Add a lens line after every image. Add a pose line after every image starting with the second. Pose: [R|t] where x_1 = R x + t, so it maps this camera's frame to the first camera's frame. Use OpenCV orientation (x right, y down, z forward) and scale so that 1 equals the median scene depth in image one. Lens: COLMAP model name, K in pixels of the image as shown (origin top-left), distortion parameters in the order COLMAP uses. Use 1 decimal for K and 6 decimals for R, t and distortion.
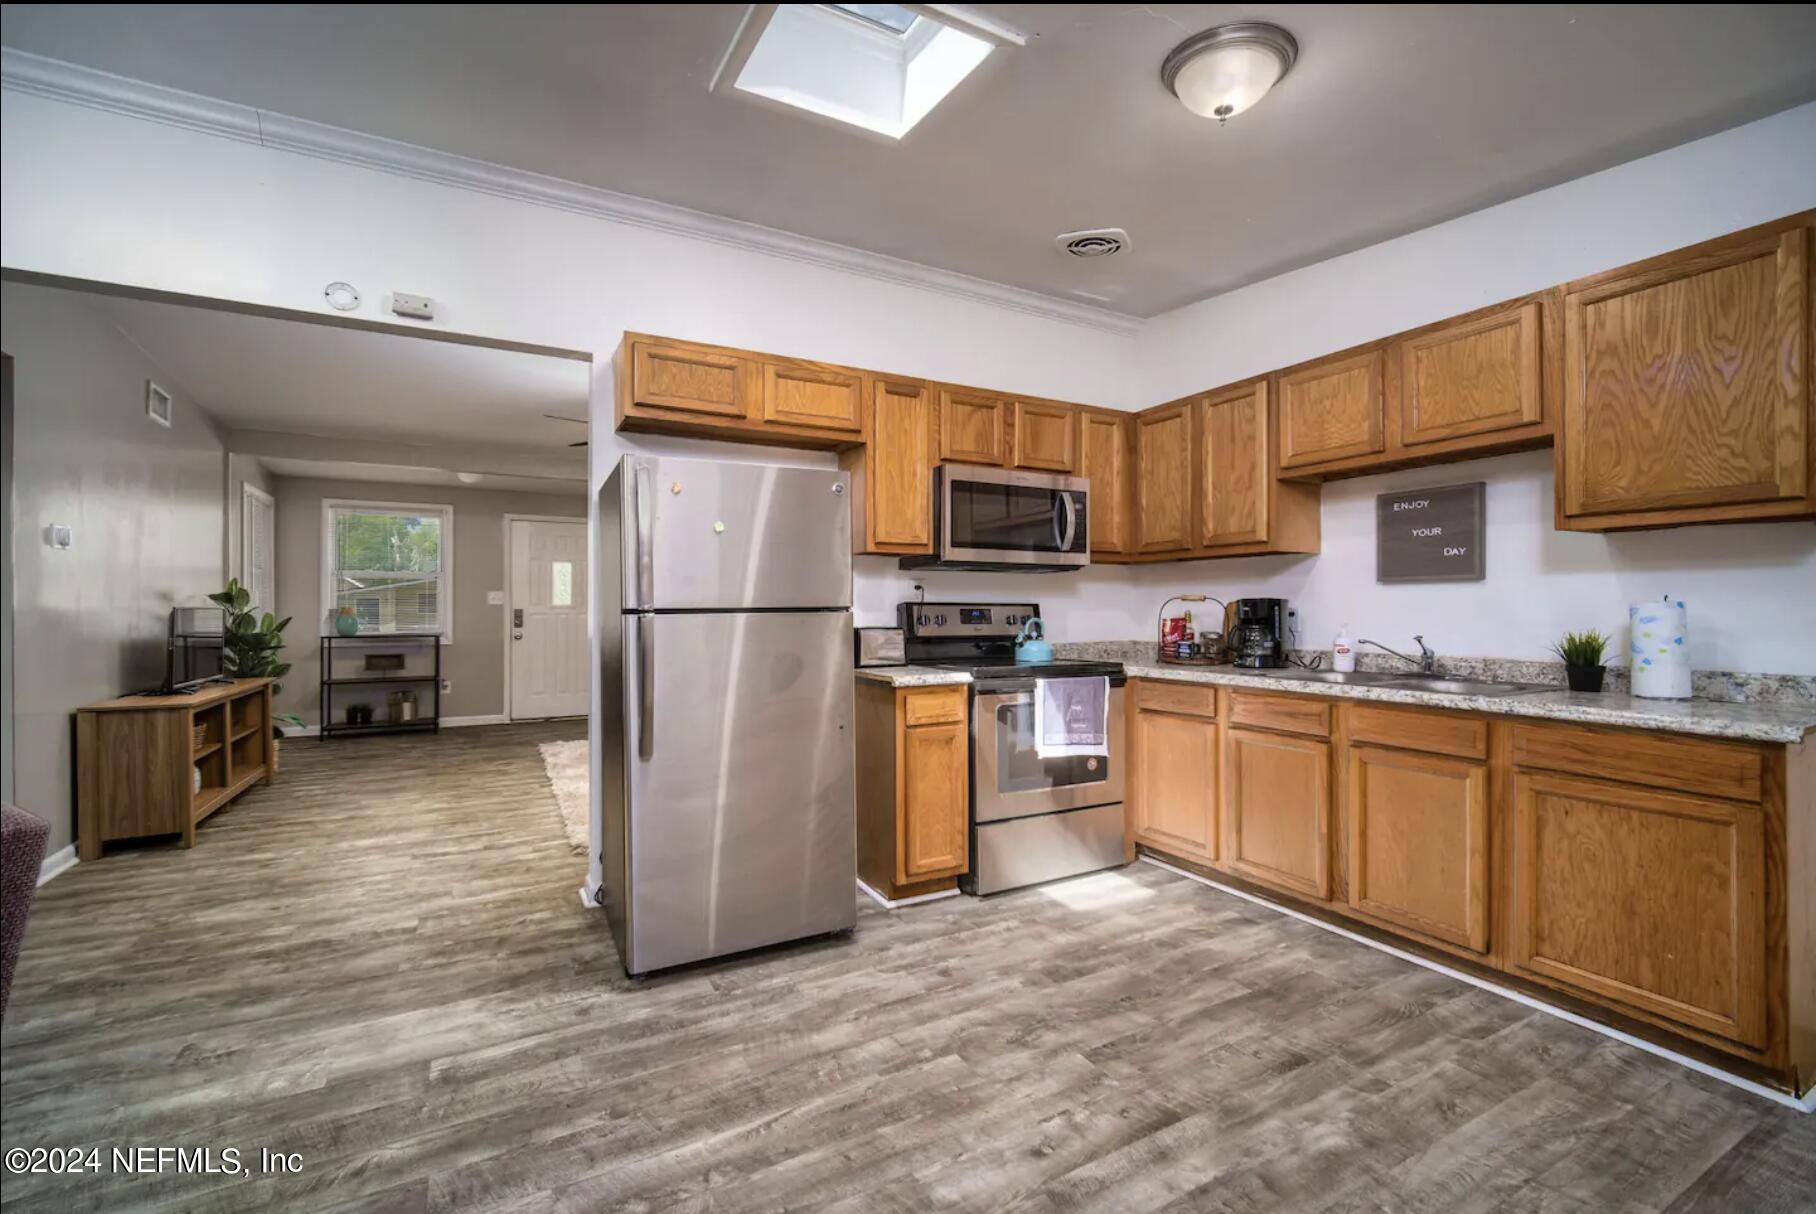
lens RADIAL K [[750.0, 0, 897.1], [0, 750.0, 607.8], [0, 0, 1]] dist [0.002800, 0.000036]
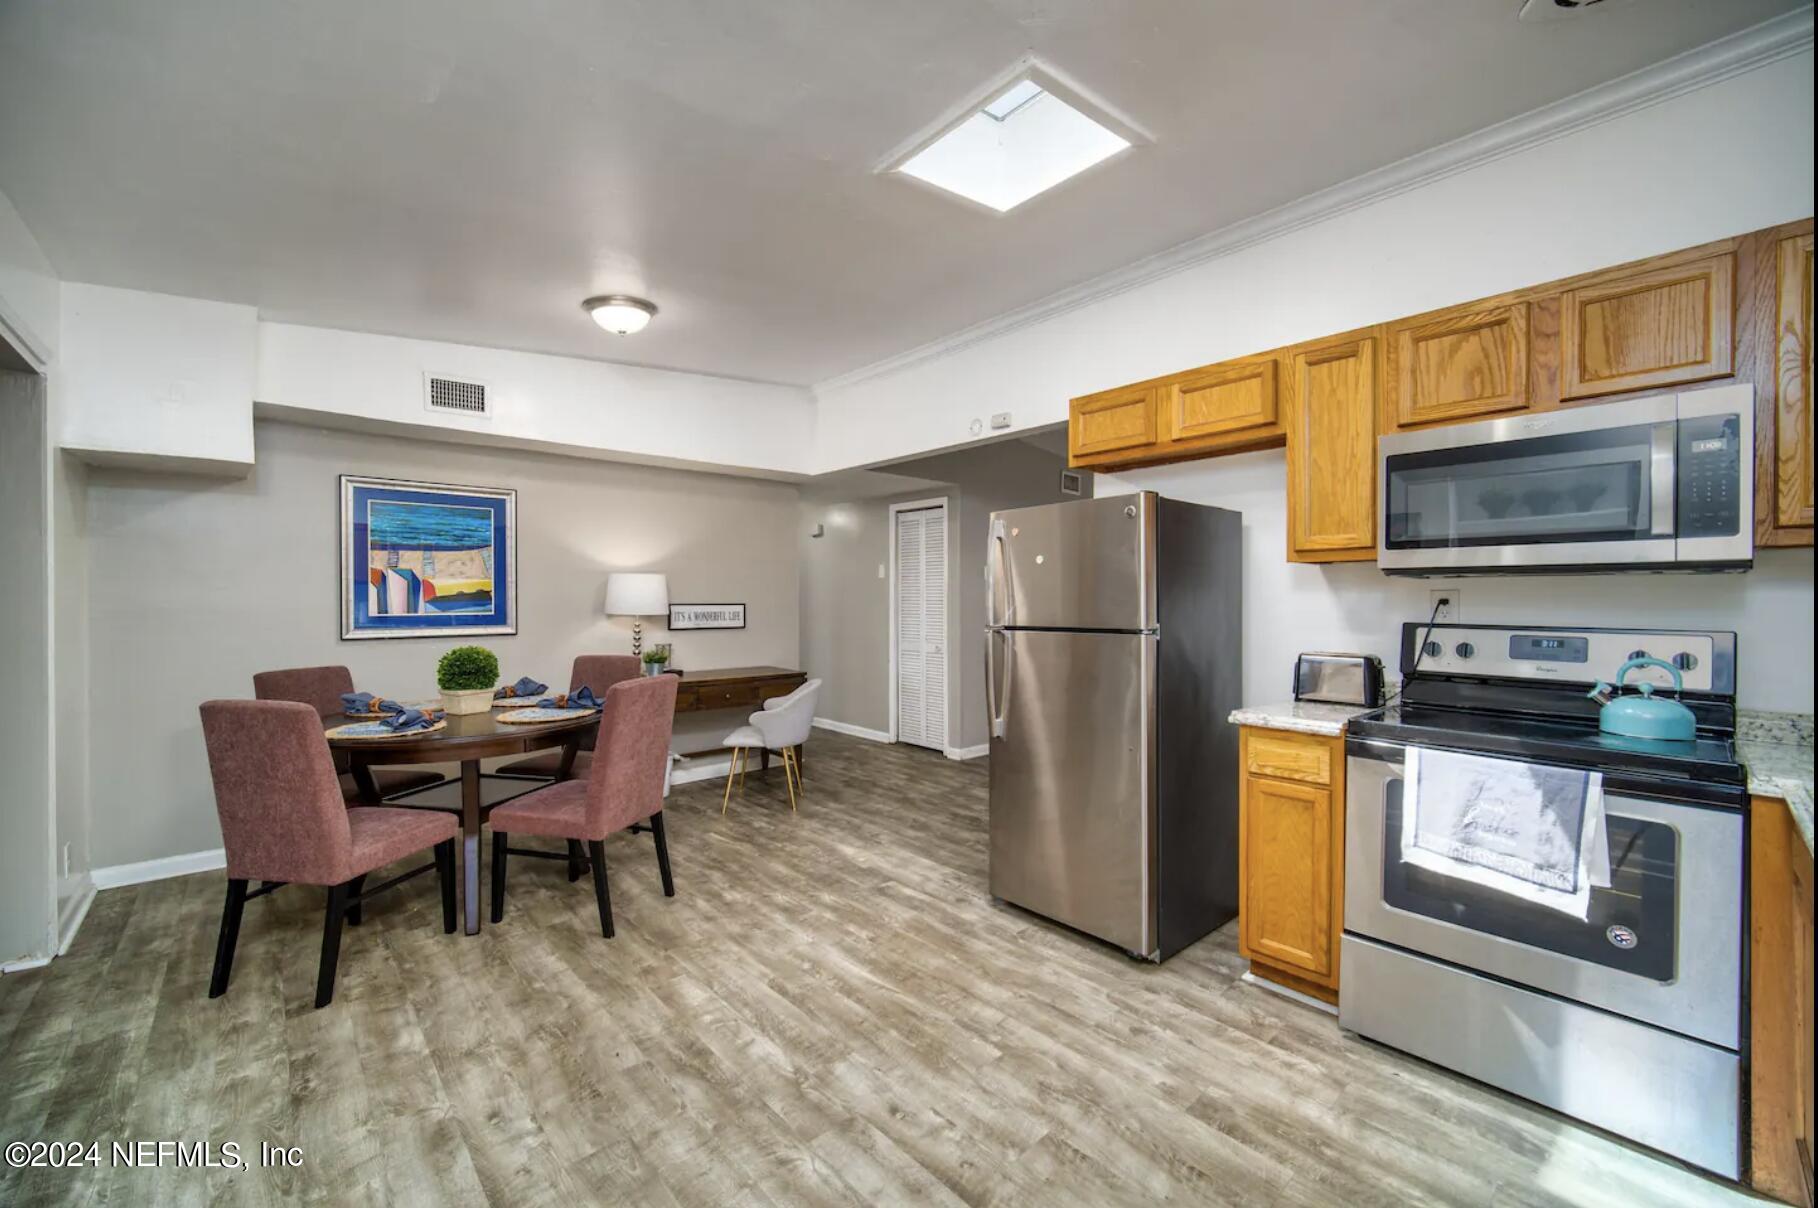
lens RADIAL K [[750.8, 0, 898.1], [0, 750.8, 604.8], [0, 0, 1]] dist [0.002800, 0.000036]
pose [[0.226352, 0.006425, -0.974024, 0.936531], [0.000289, 0.999978, 0.006664, -0.045994], [0.974045, -0.001790, 0.226345, 0.528484]]
